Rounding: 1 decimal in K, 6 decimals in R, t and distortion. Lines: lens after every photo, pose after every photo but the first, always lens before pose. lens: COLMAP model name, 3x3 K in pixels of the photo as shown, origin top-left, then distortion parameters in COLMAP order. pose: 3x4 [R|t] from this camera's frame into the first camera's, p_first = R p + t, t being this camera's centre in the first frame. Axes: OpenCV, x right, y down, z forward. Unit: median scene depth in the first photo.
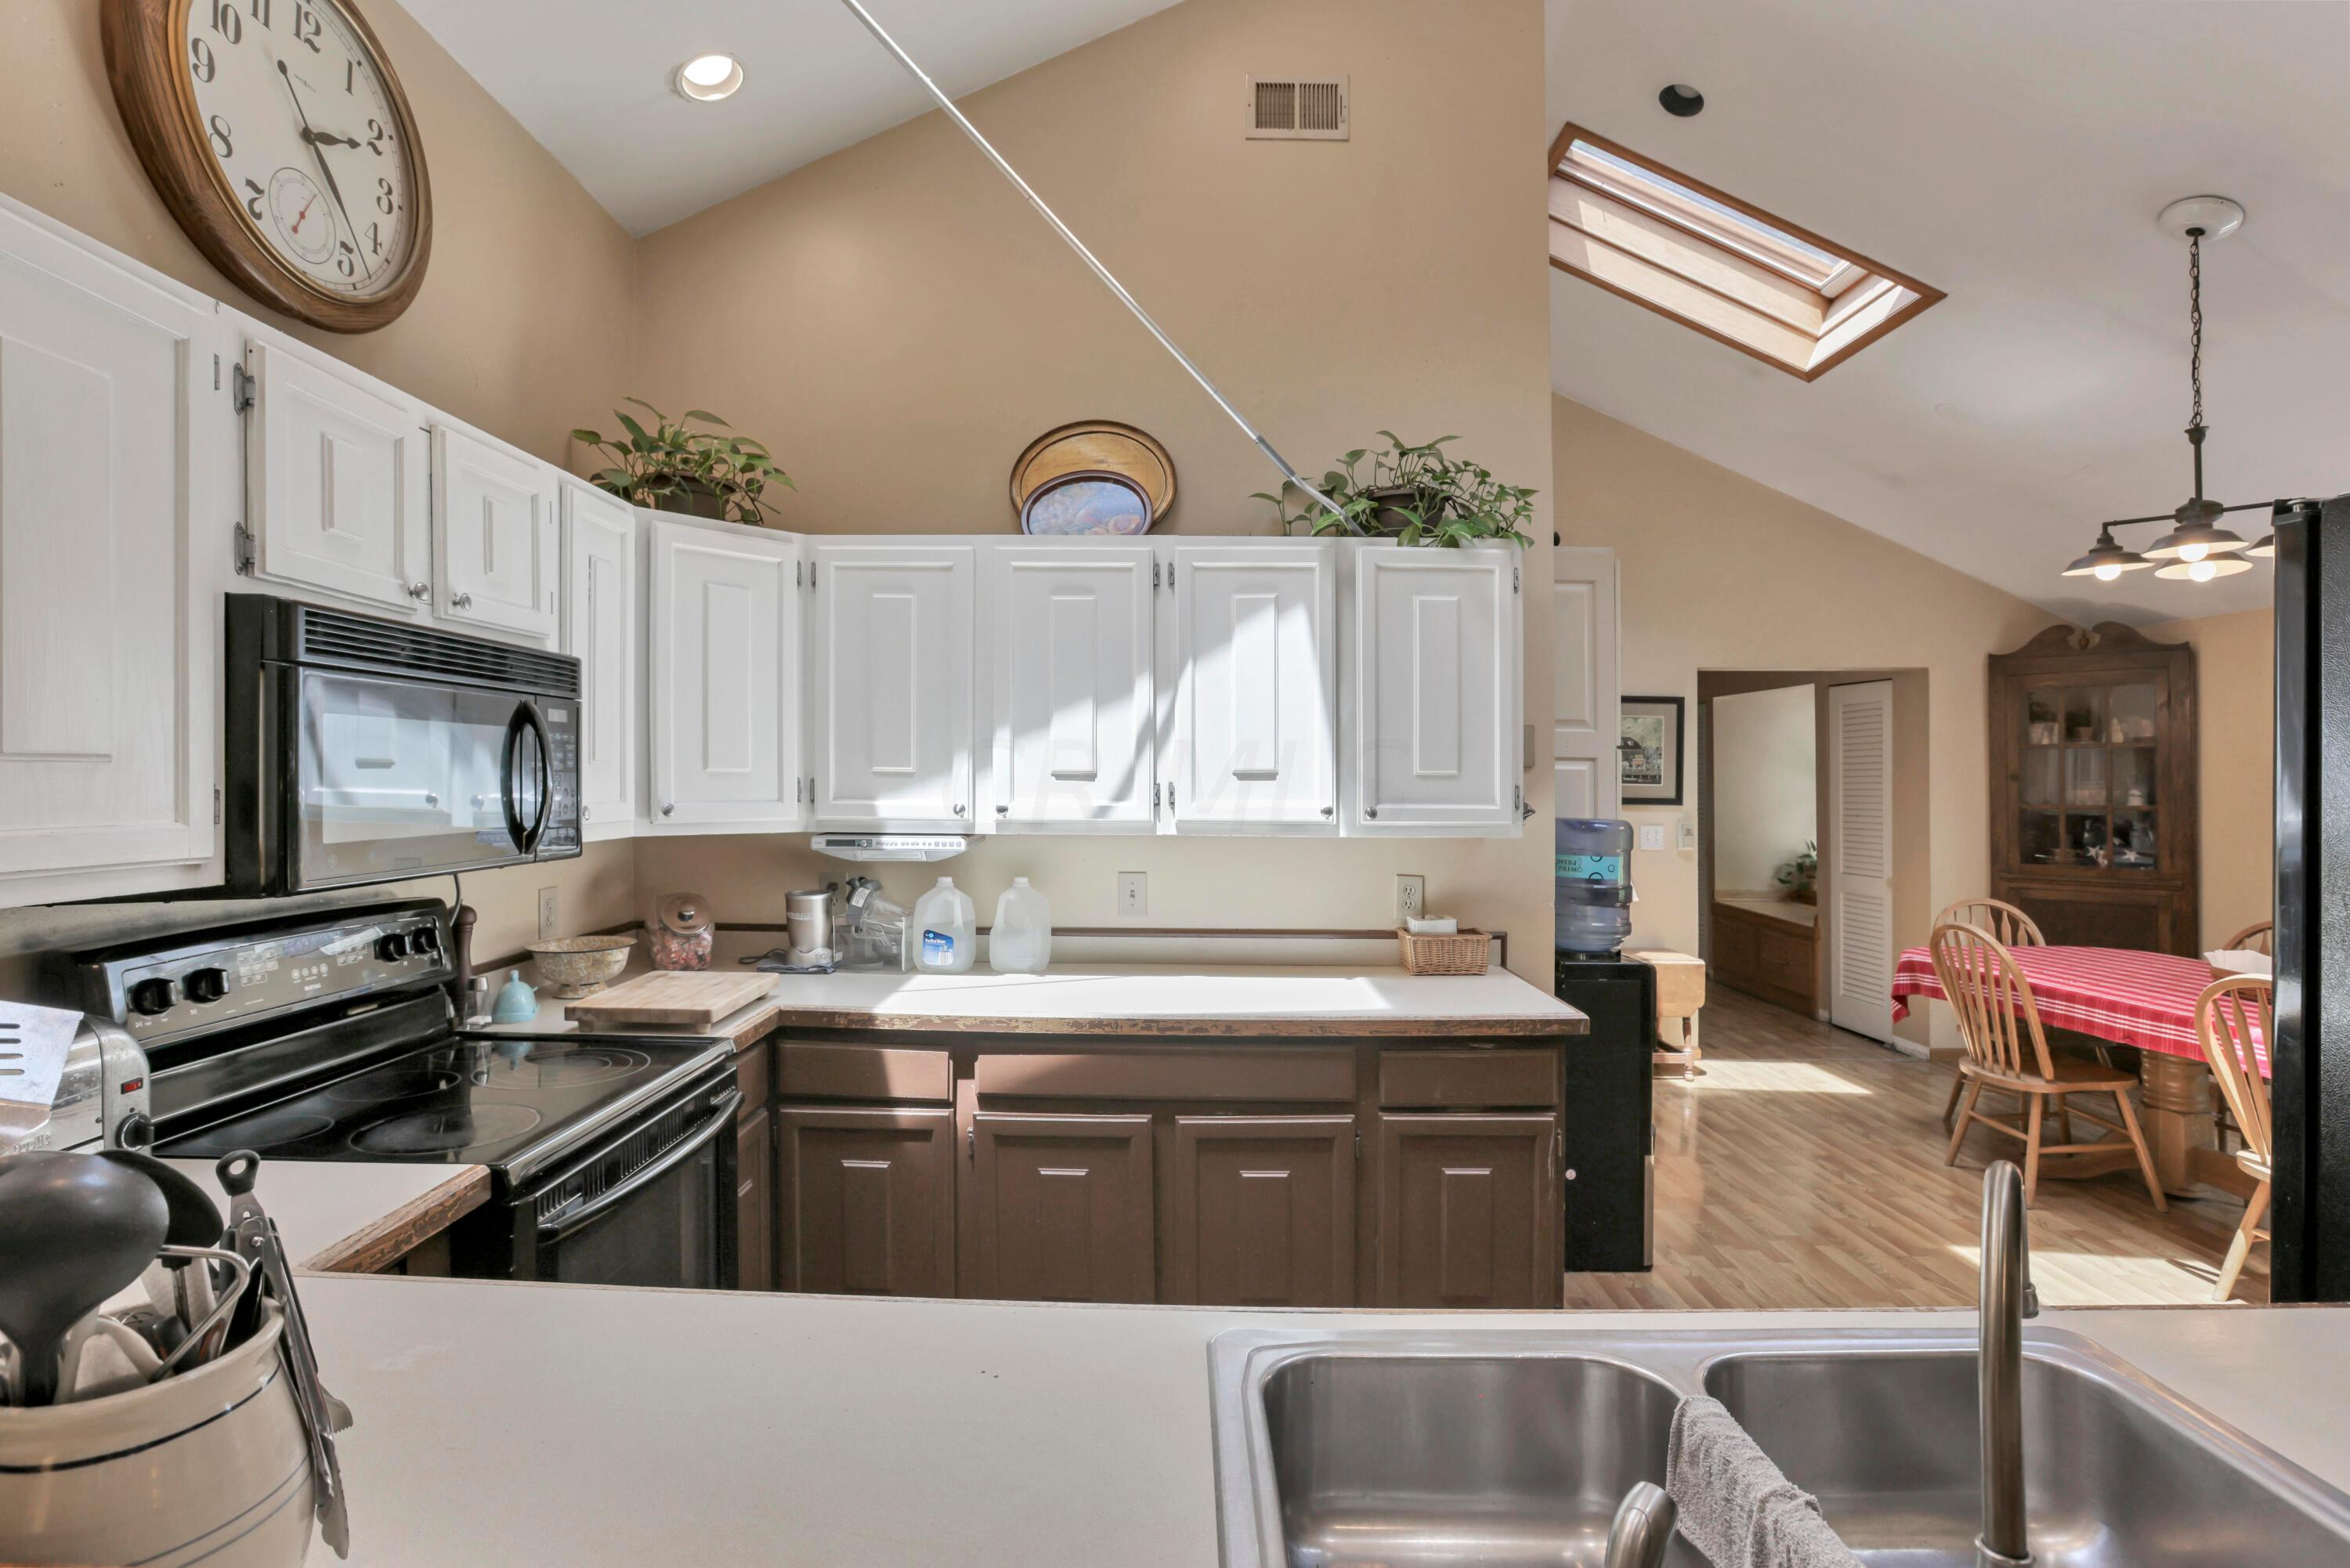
lens RADIAL K [[1100.4, 0, 1175.1], [0, 1100.4, 757.8], [0, 0, 1]] dist [-0.025077, 0.016943]
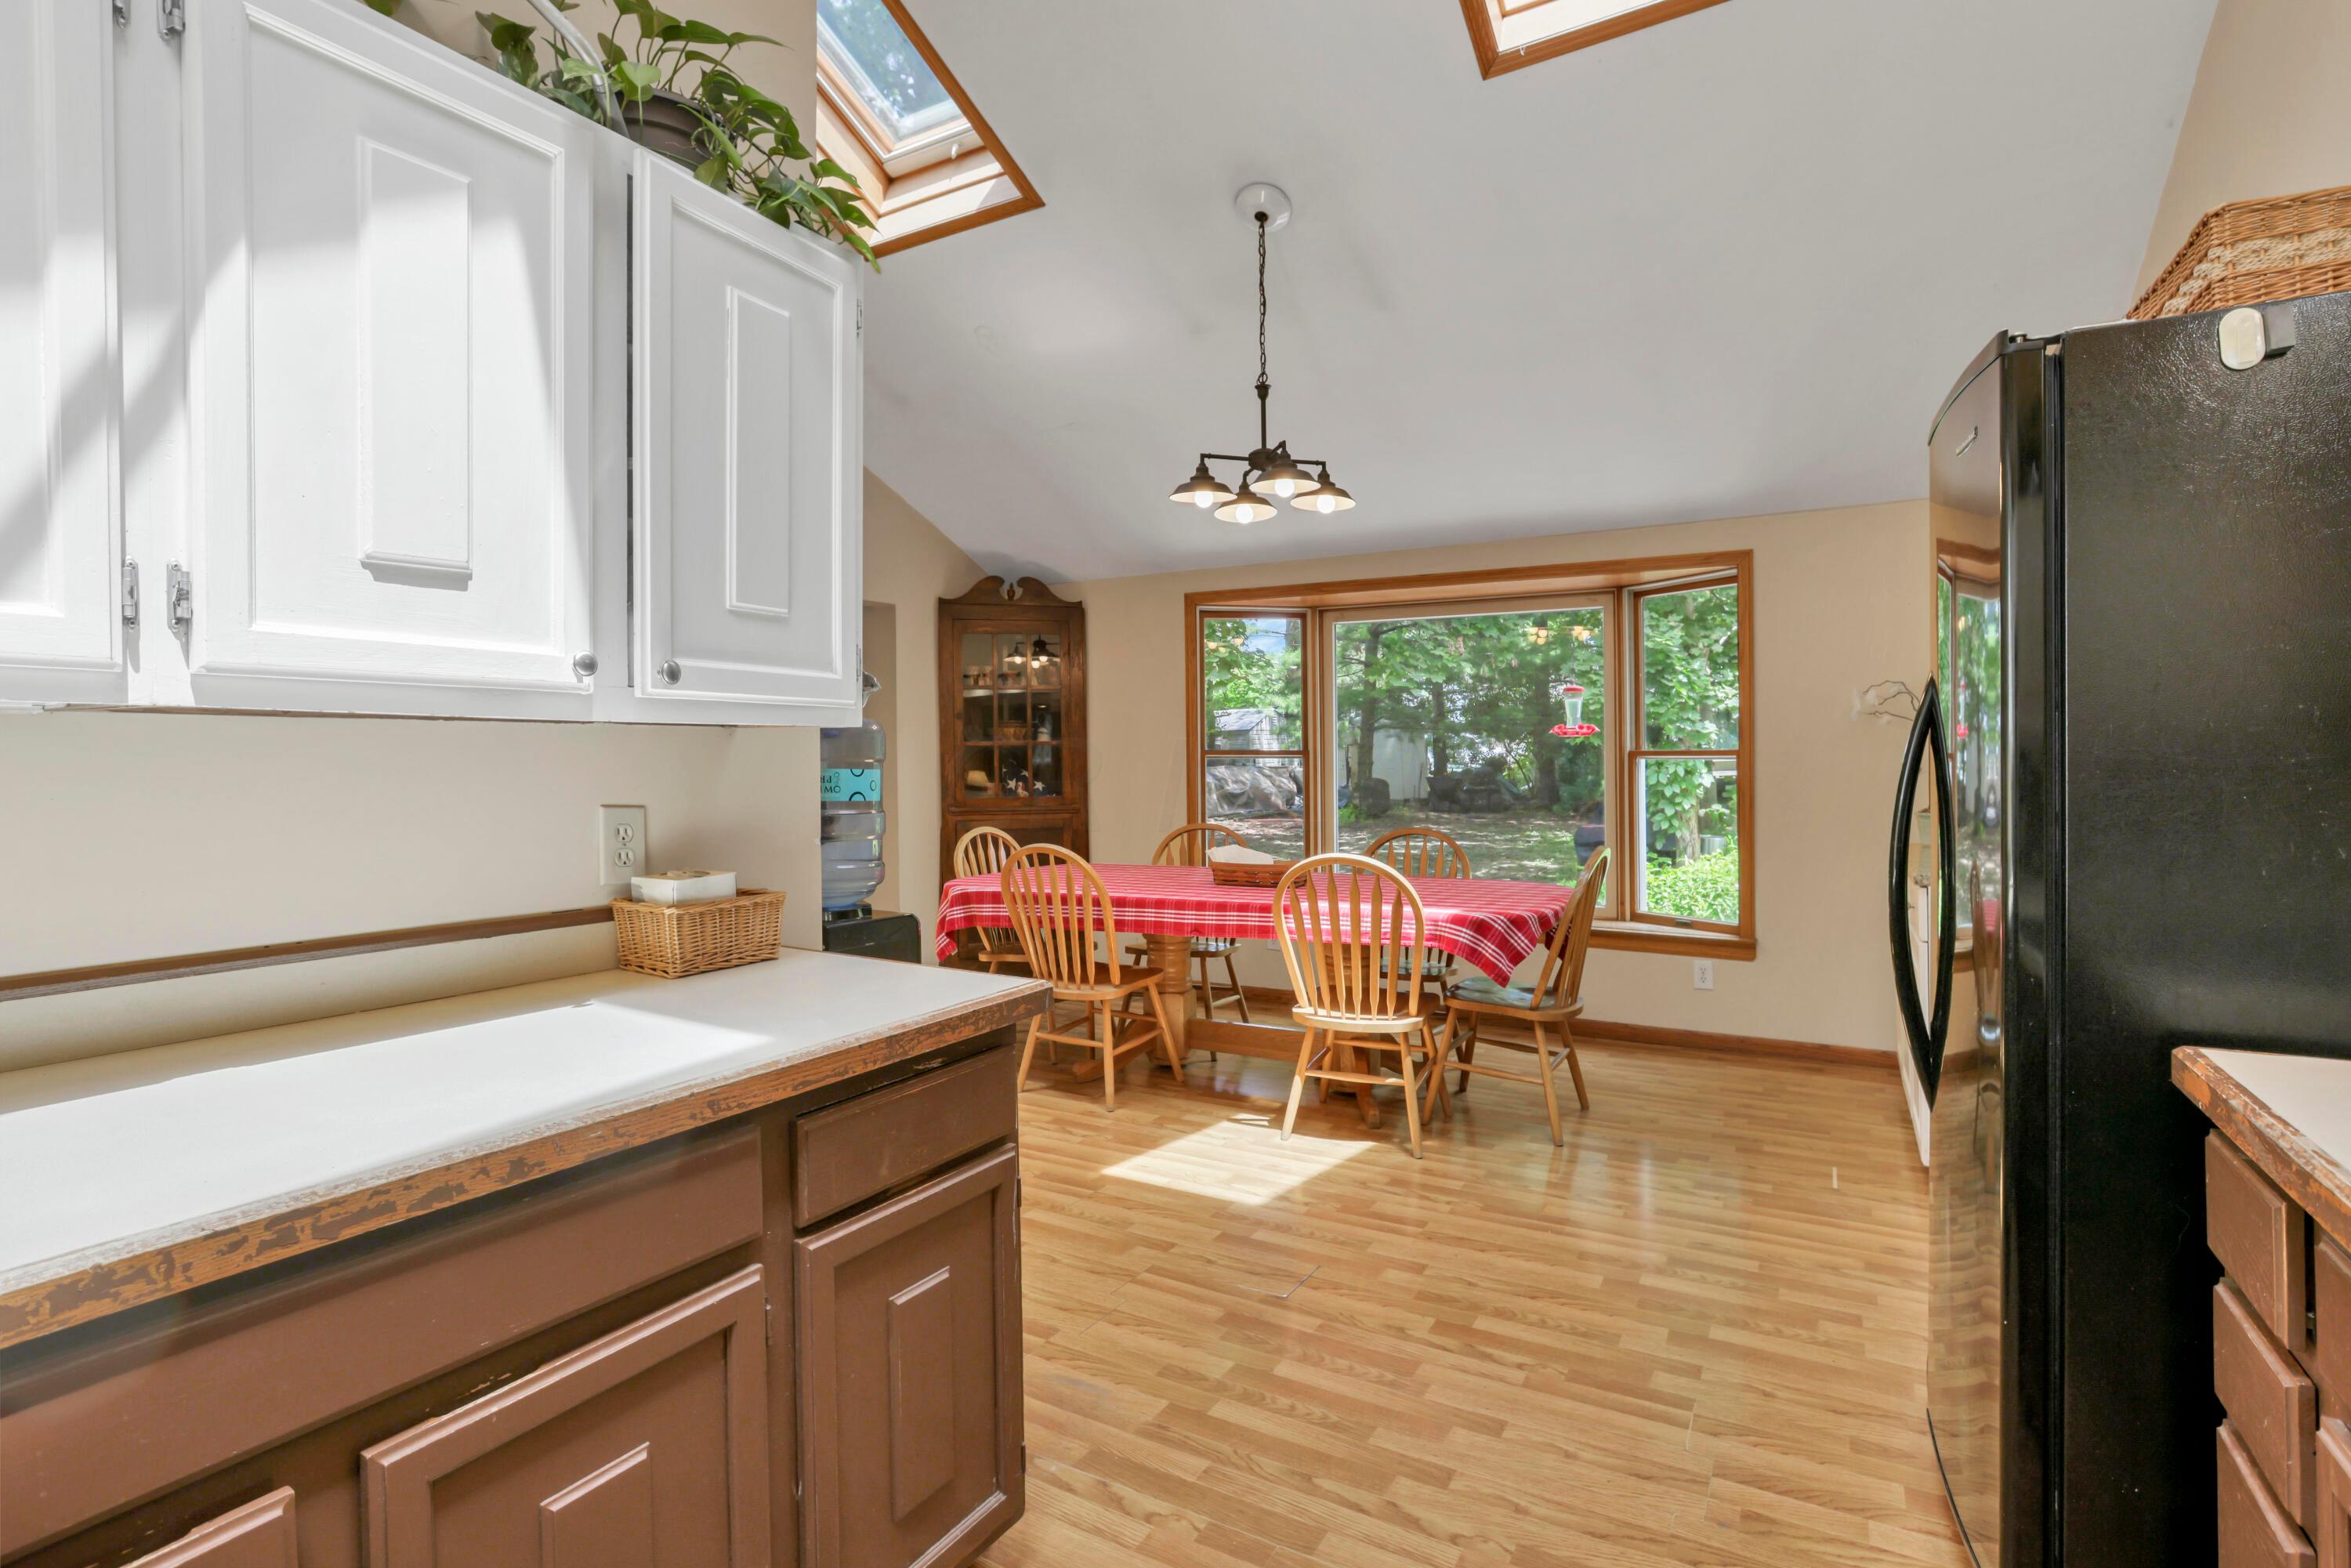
lens RADIAL K [[1147.0, 0, 1149.8], [0, 1147.0, 754.4], [0, 0, 1]] dist [-0.066898, 0.043723]
pose [[0.508273, -0.001719, 0.861195, -0.147926], [-0.011717, 0.999892, 0.008912, 0.073091], [-0.861117, -0.014620, 0.508197, 0.480152]]
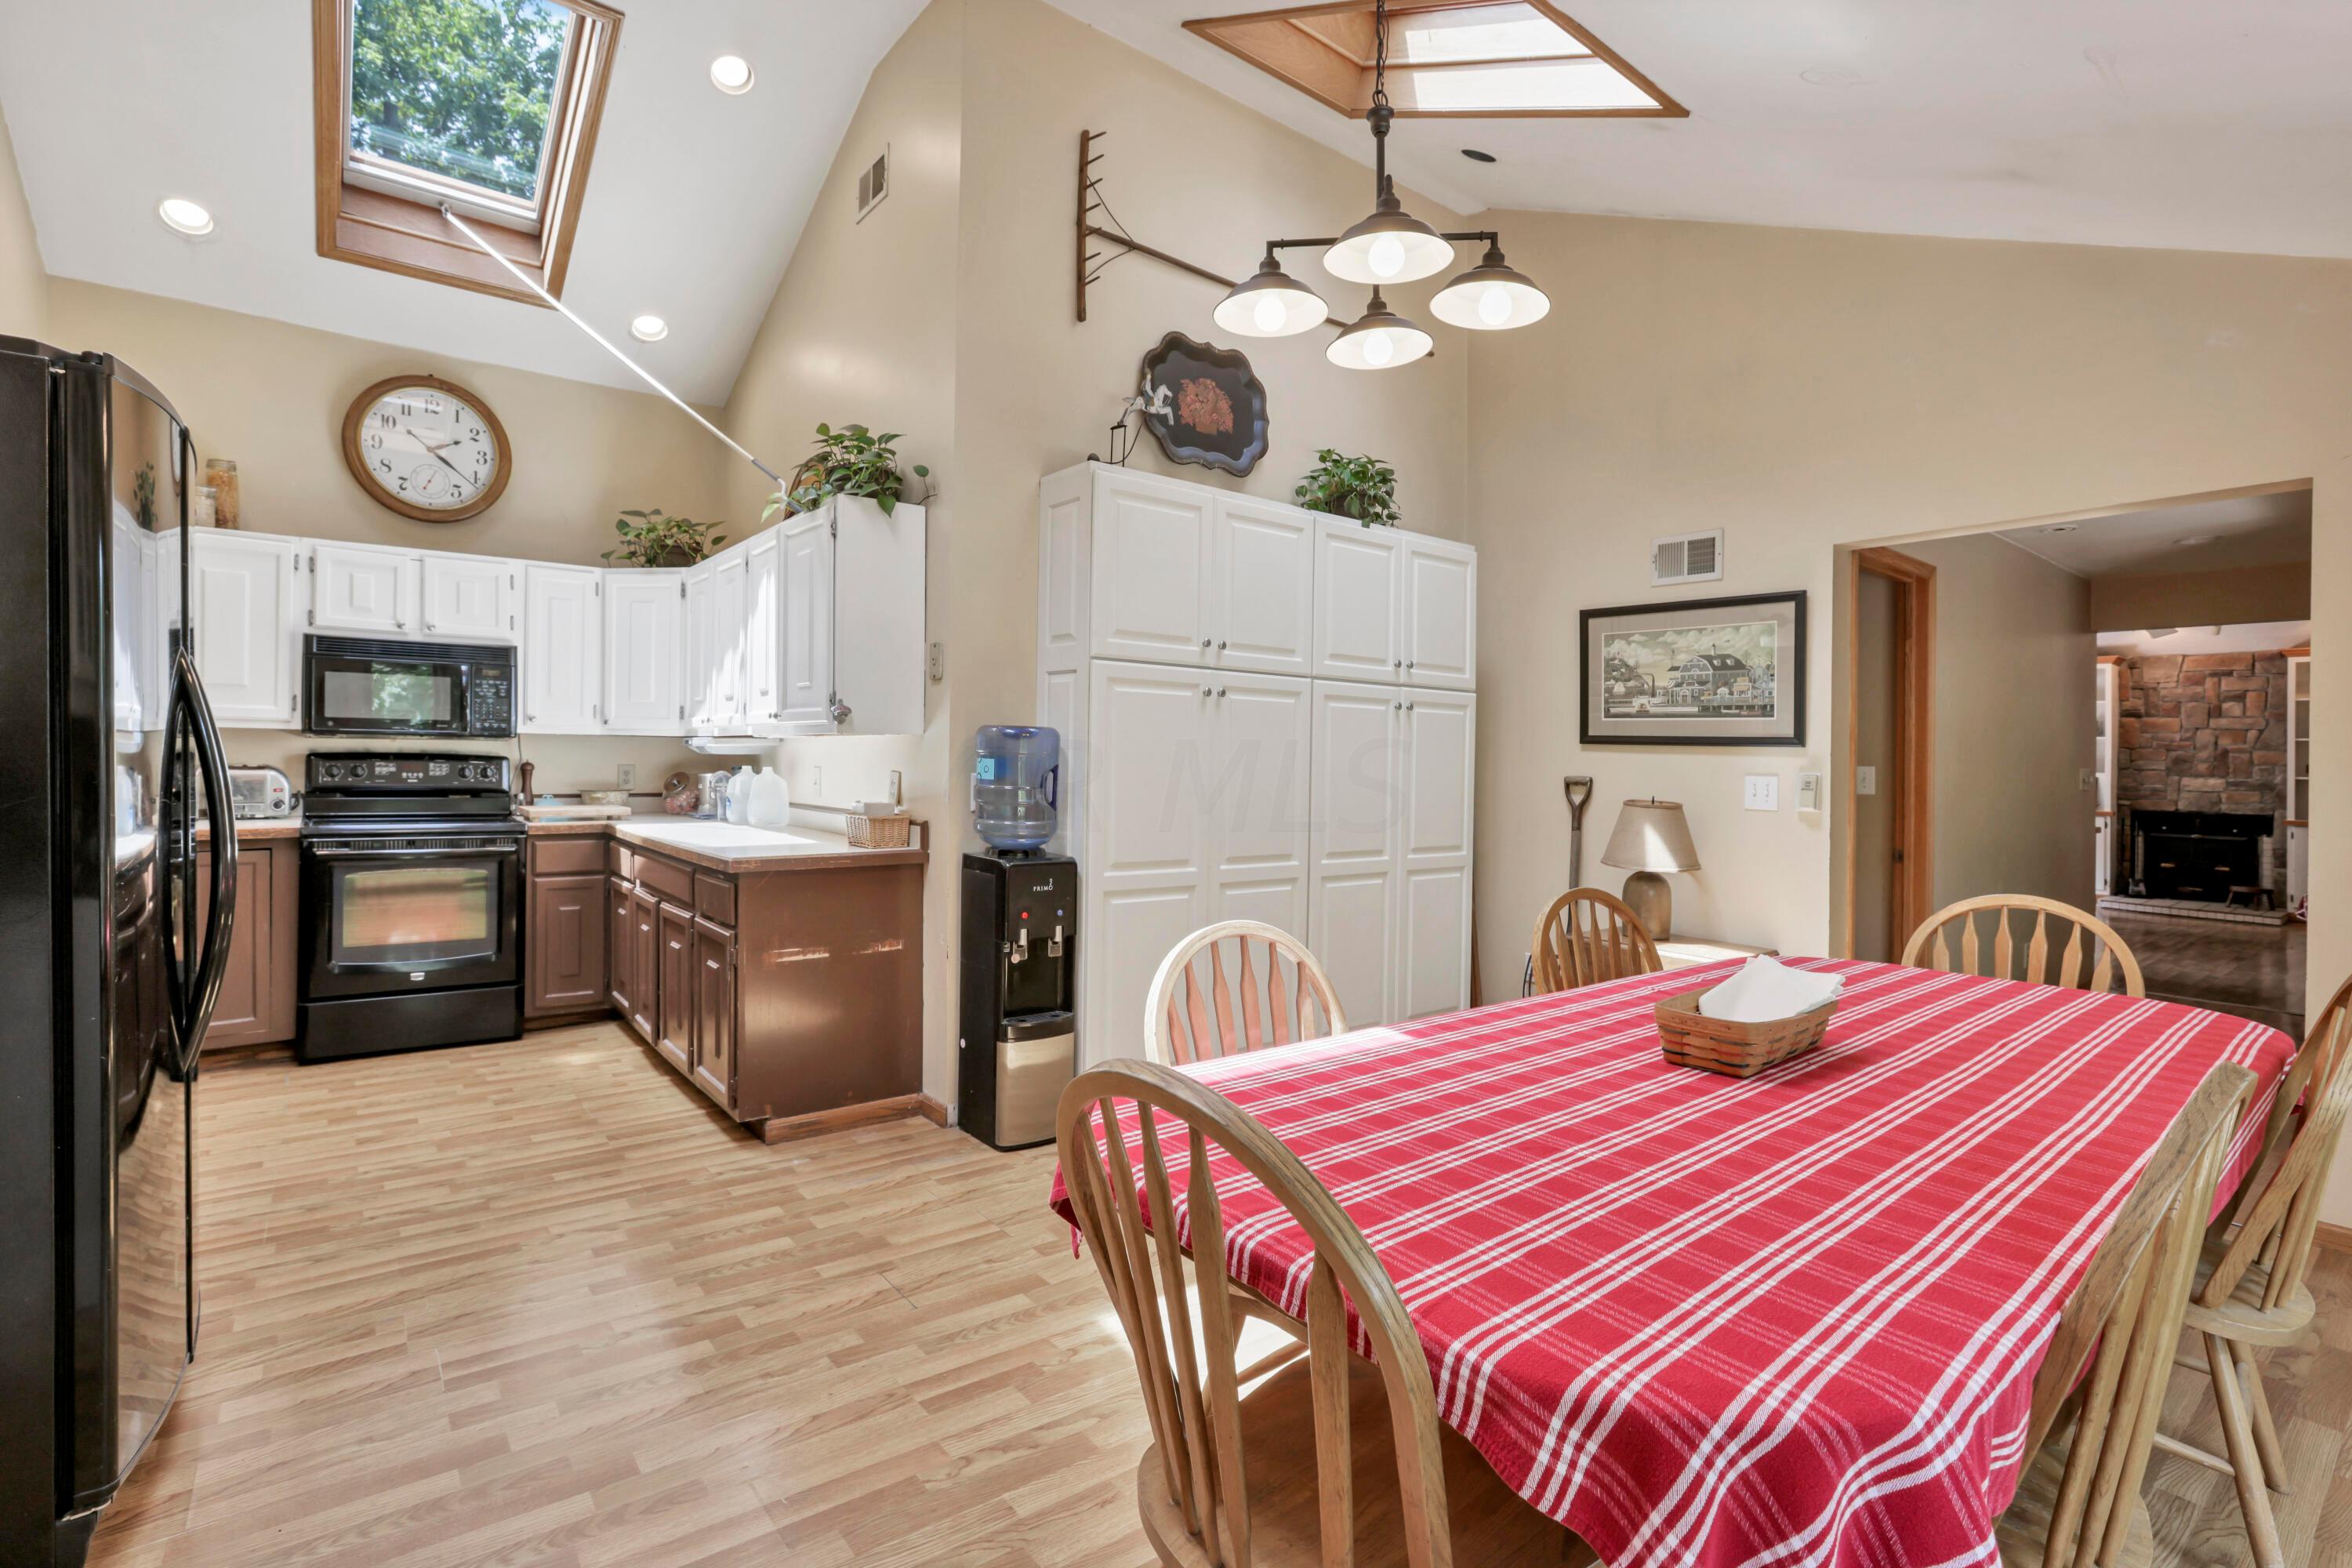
lens RADIAL K [[1103.0, 0, 1173.8], [0, 1103.0, 767.2], [0, 0, 1]] dist [-0.001377, 0.000465]
pose [[0.616772, 0.008655, -0.787094, 1.416717], [0.001317, 0.999927, 0.012027, 0.087567], [0.787141, -0.008455, 0.616715, 0.475293]]
